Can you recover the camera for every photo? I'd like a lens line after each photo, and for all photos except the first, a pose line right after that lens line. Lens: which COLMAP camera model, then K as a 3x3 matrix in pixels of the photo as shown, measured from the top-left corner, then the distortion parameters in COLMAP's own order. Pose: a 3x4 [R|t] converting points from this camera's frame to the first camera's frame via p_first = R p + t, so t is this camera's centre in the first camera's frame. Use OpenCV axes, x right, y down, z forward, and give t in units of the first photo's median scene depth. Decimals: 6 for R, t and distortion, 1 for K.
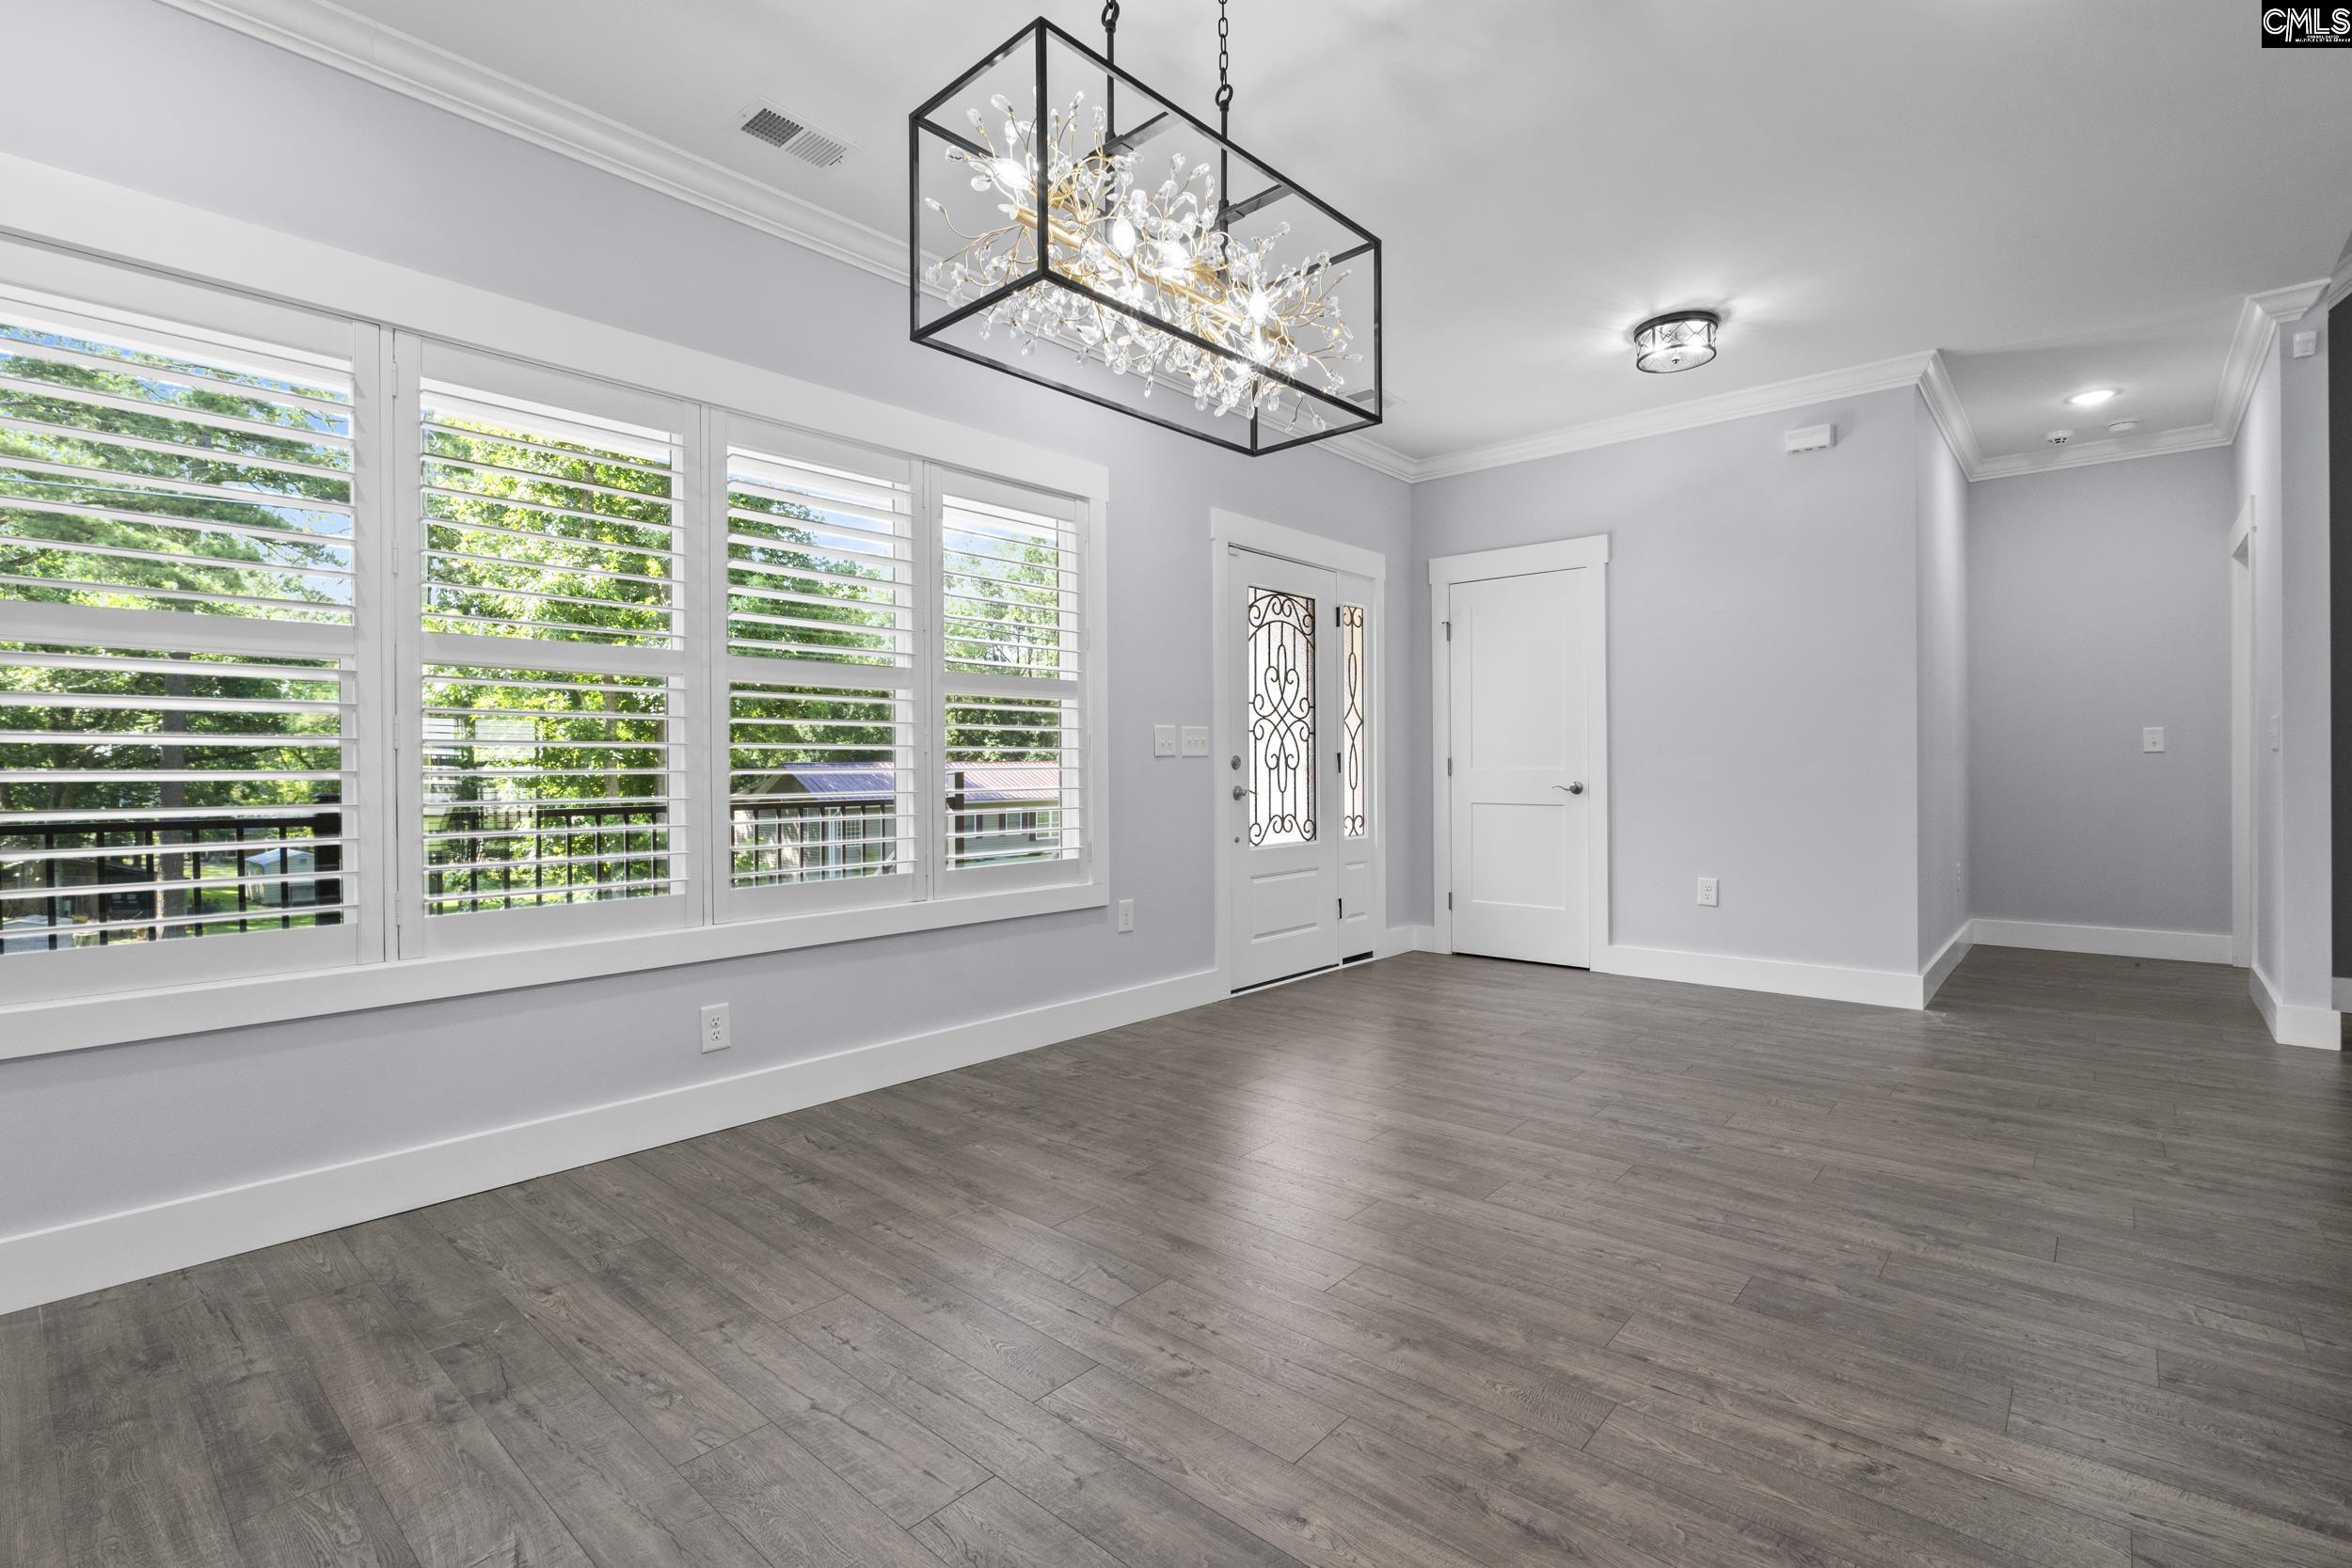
lens RADIAL K [[1073.9, 0, 1171.8], [0, 1073.9, 772.9], [0, 0, 1]] dist [-0.009976, 0.000458]
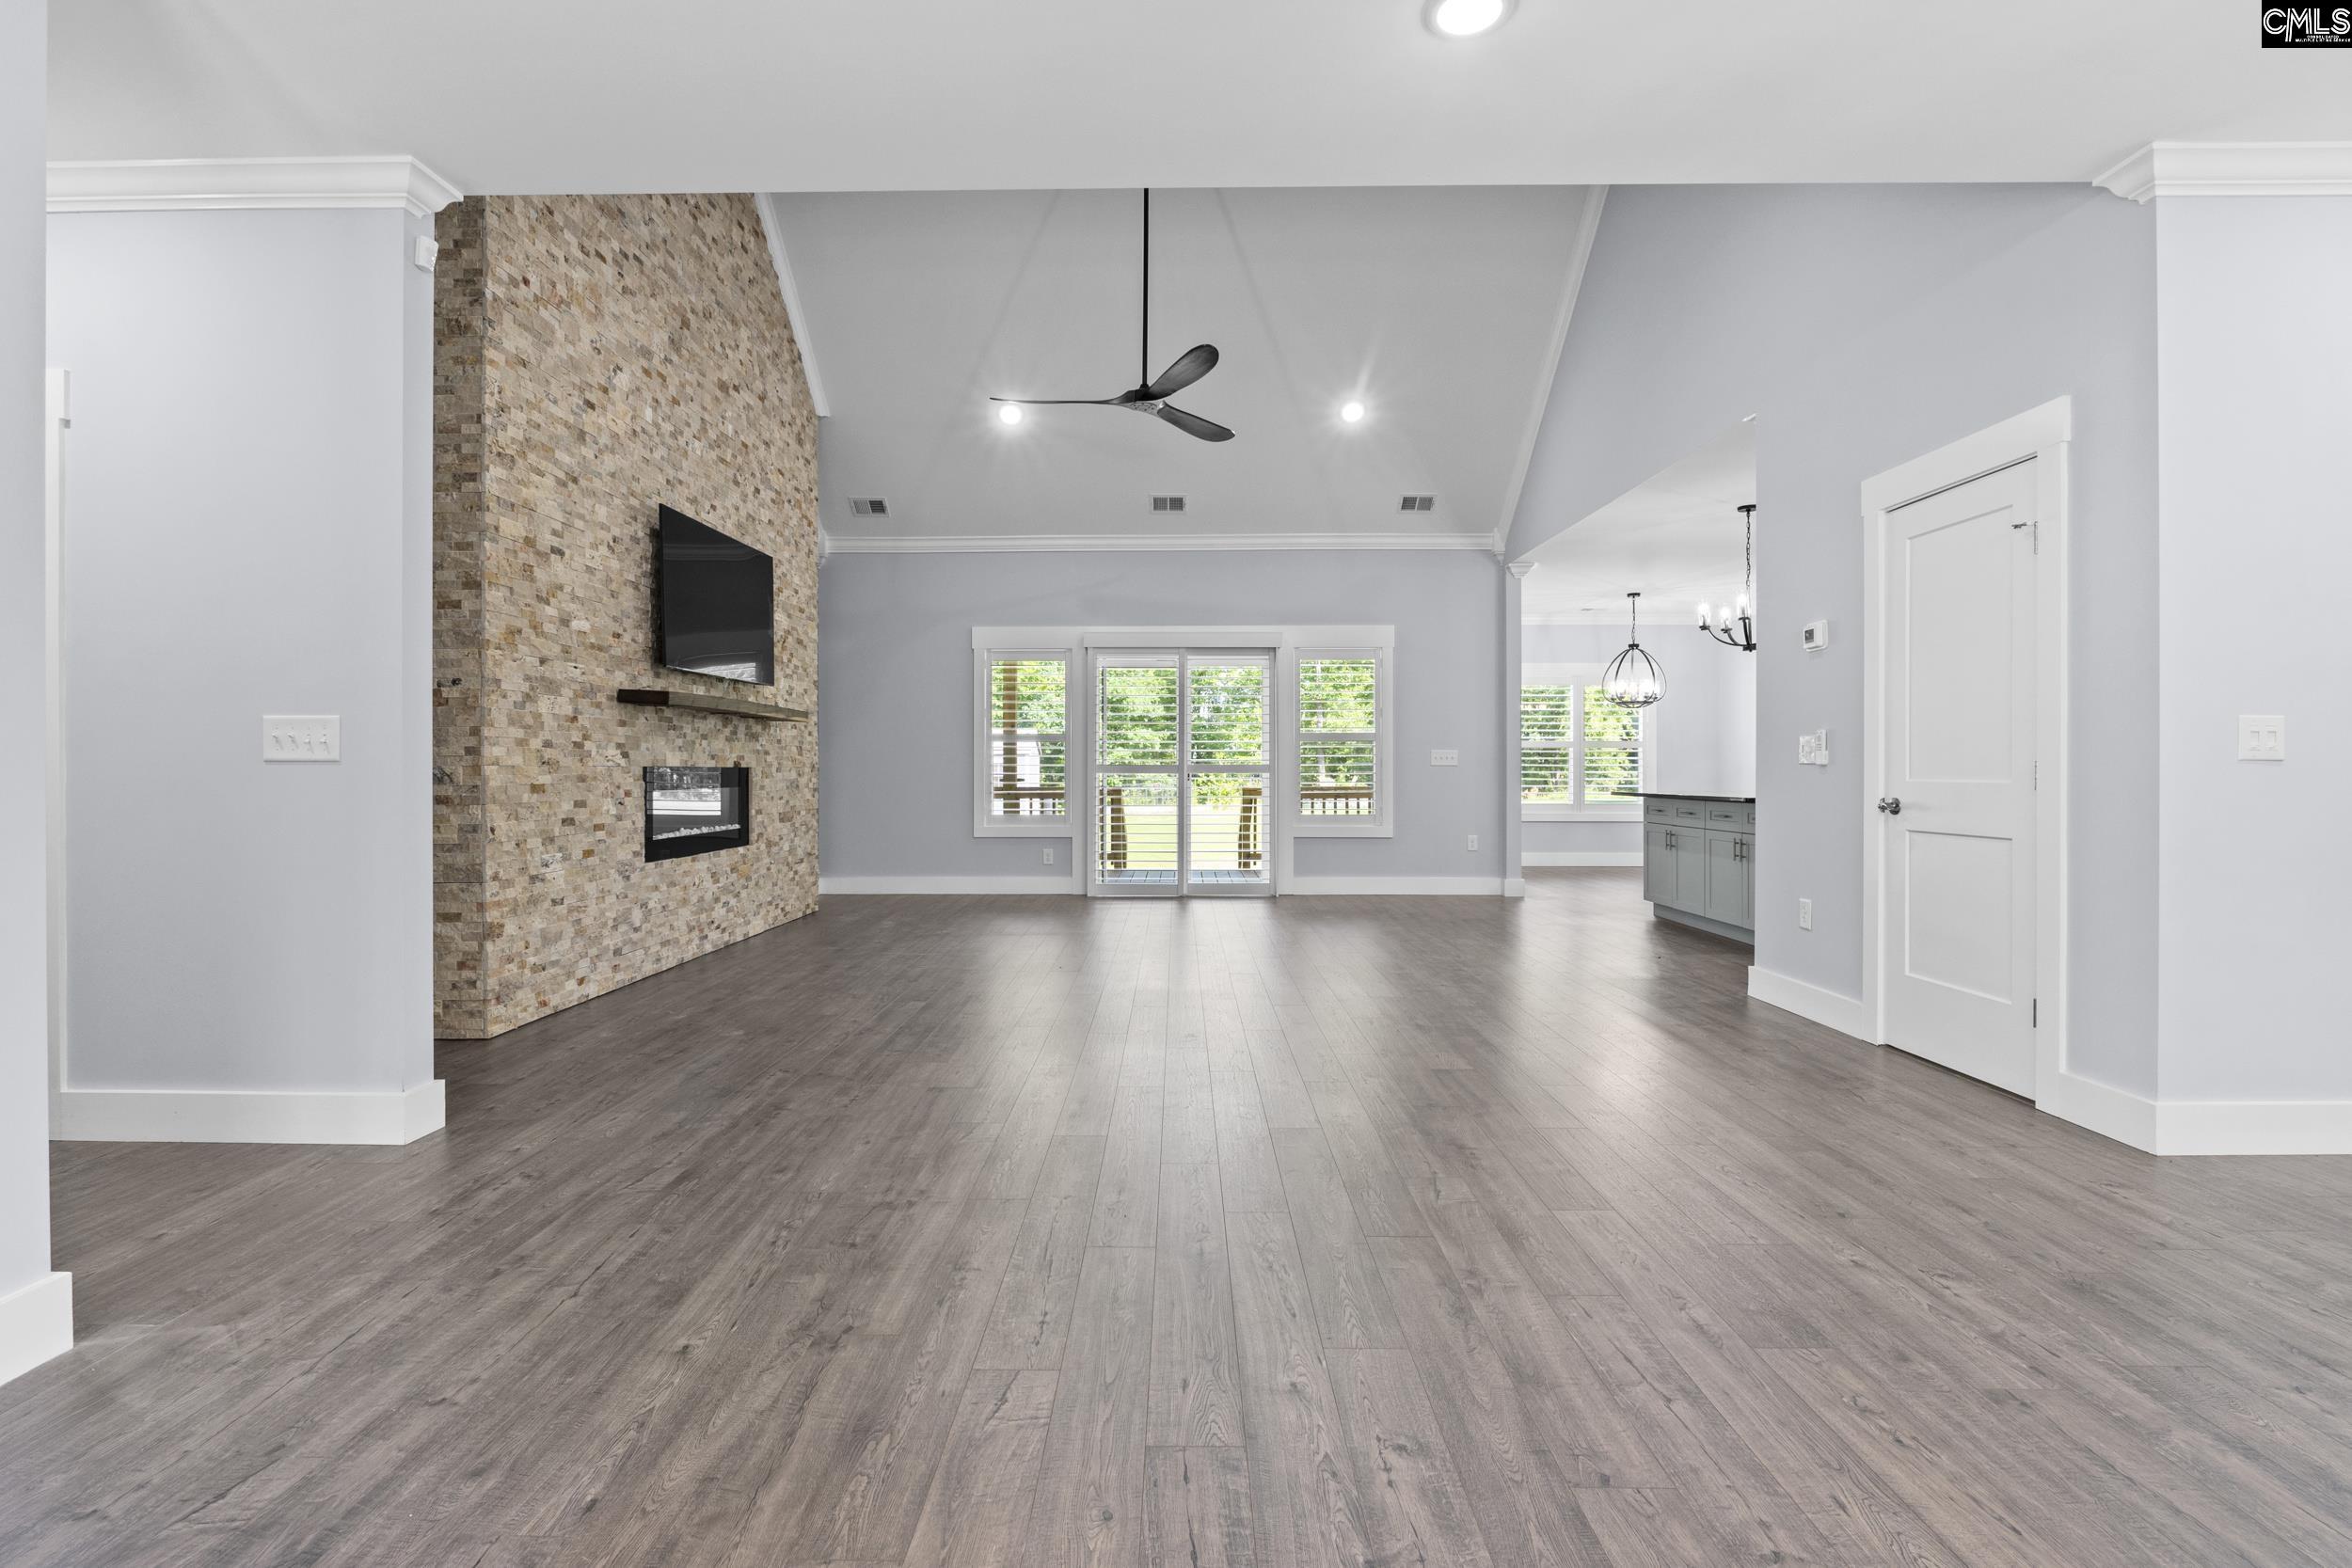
lens RADIAL K [[1073.9, 0, 1167.7], [0, 1073.9, 776.2], [0, 0, 1]] dist [-0.009976, 0.000458]
pose [[-0.651581, 0.001698, 0.758577, 0.196678], [0.007626, 0.999962, 0.004312, -0.015323], [-0.758541, 0.008595, -0.651569, 2.081868]]
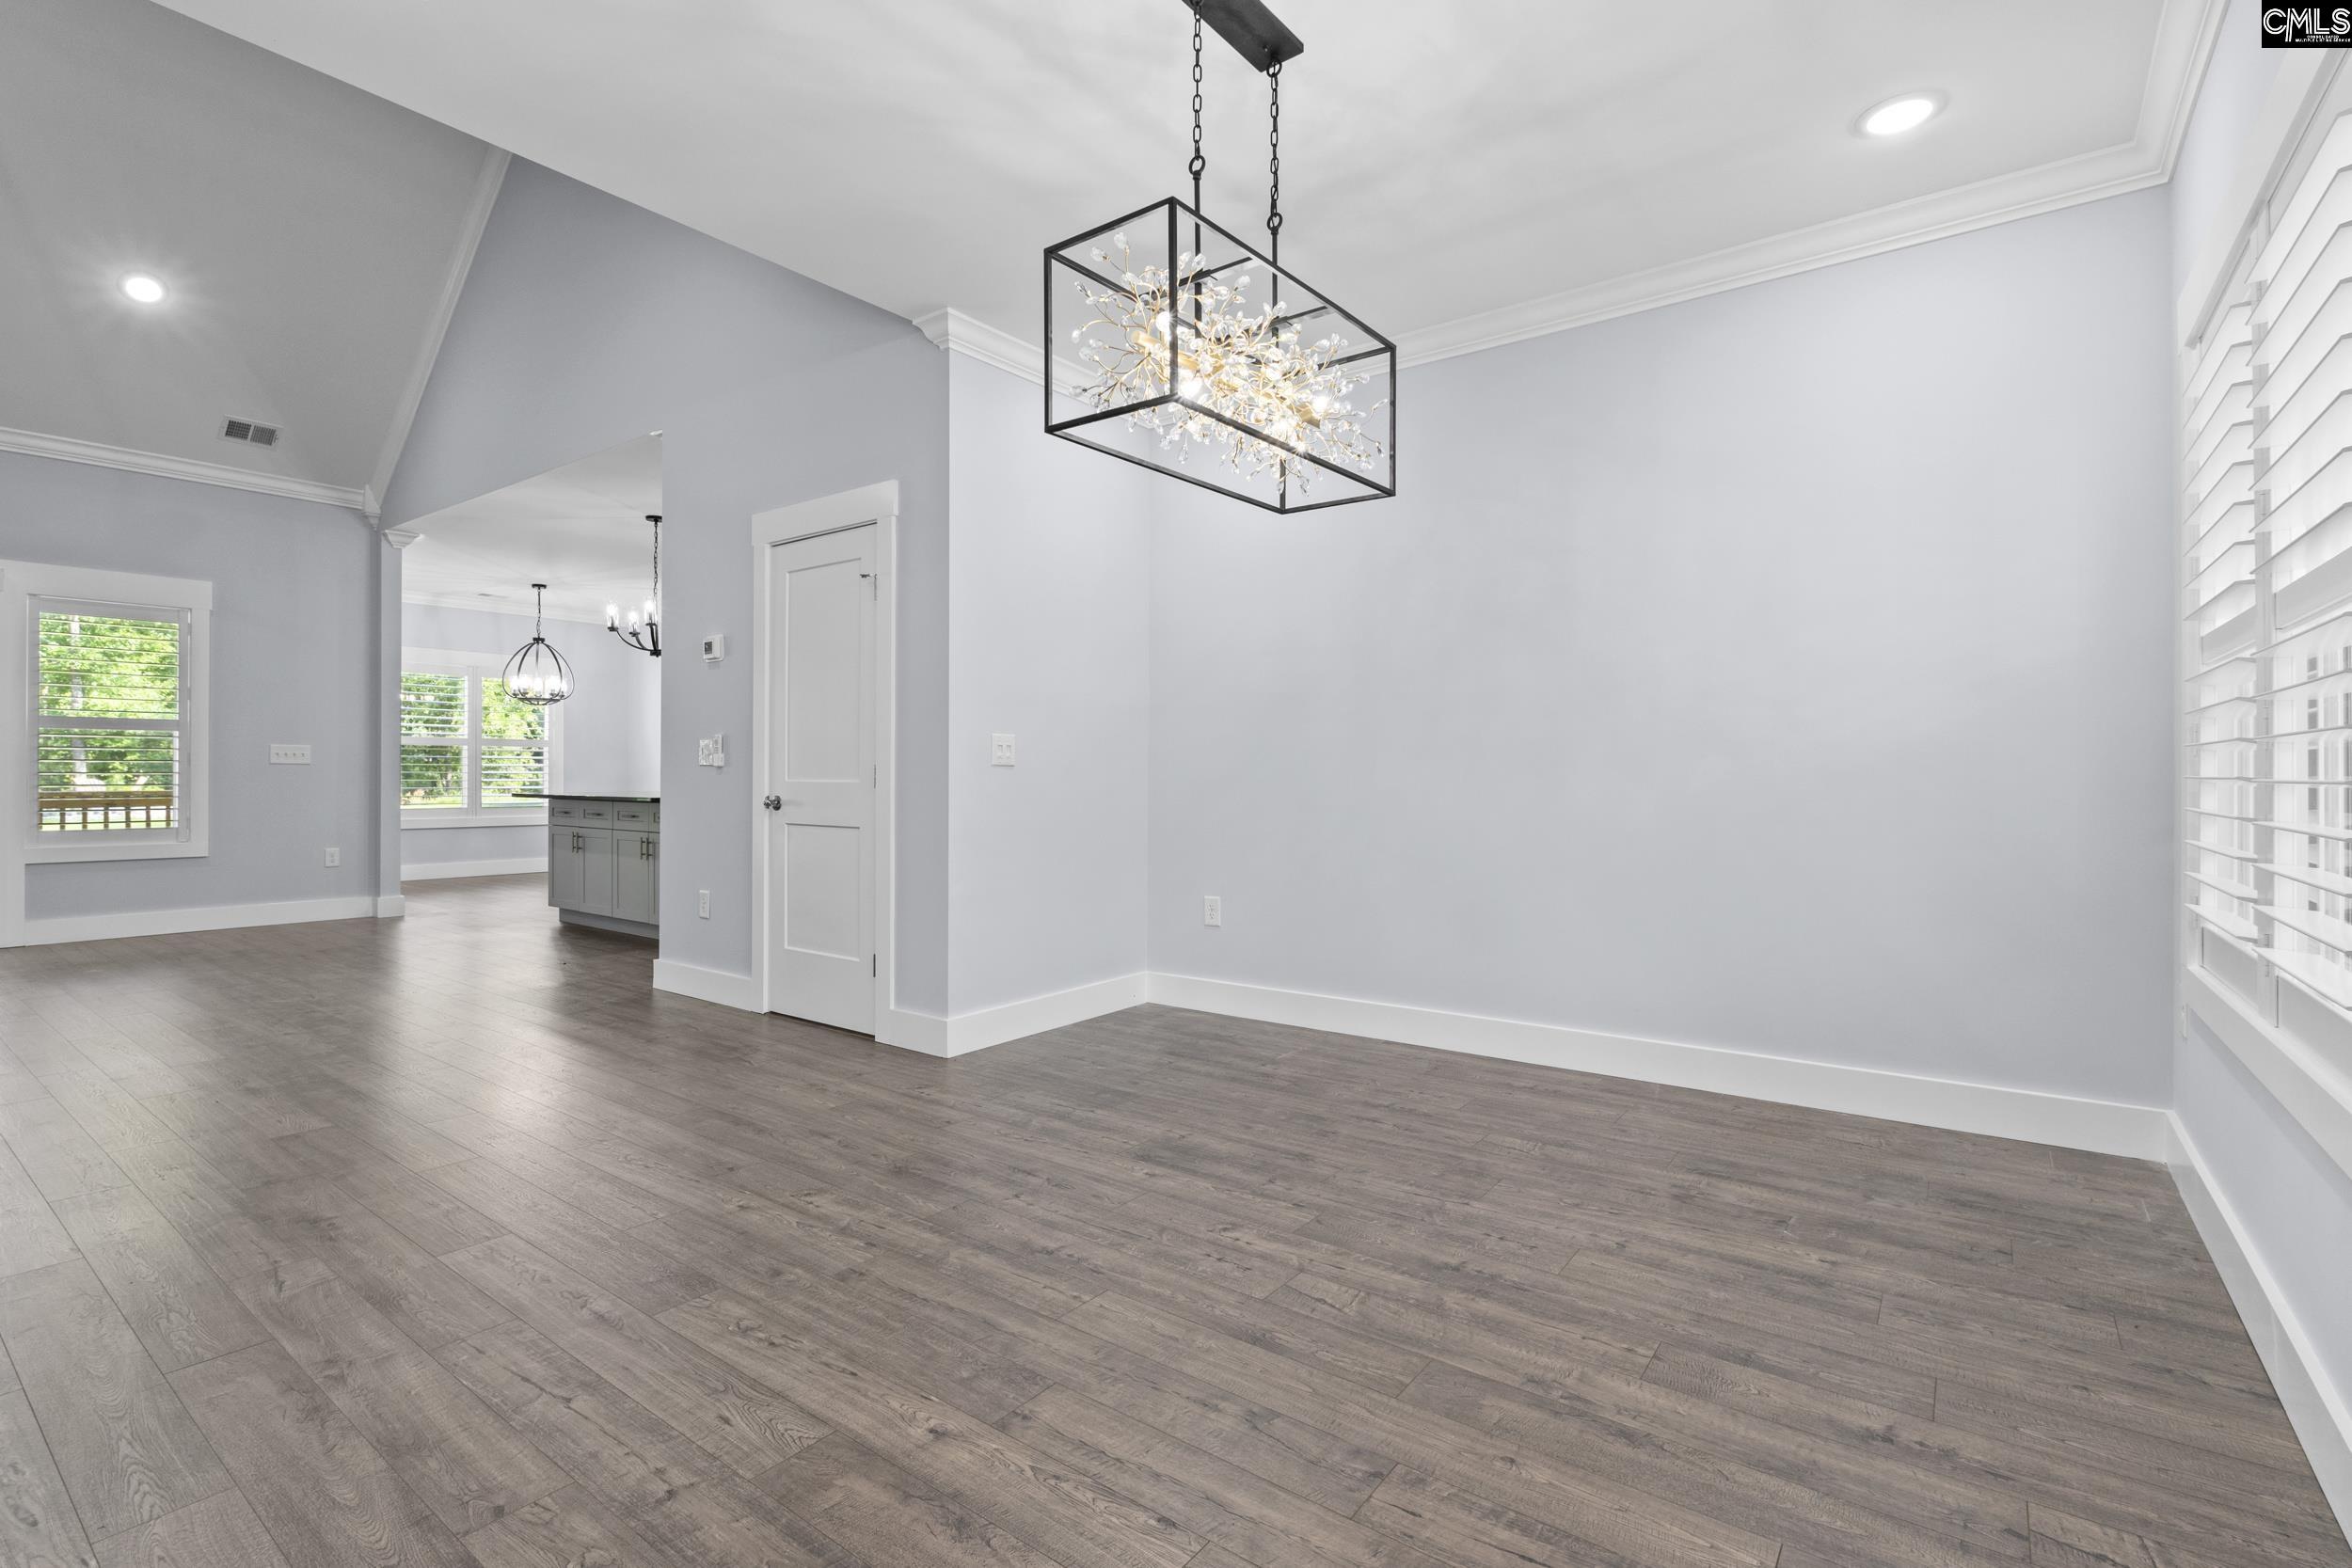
lens RADIAL K [[1073.9, 0, 1163.1], [0, 1073.9, 770.3], [0, 0, 1]] dist [-0.009976, 0.000458]
pose [[-0.997101, 0.001876, -0.076073, 0.173377], [0.001649, 0.999994, 0.003045, -0.015878], [0.076078, 0.002911, -0.997098, 2.113070]]
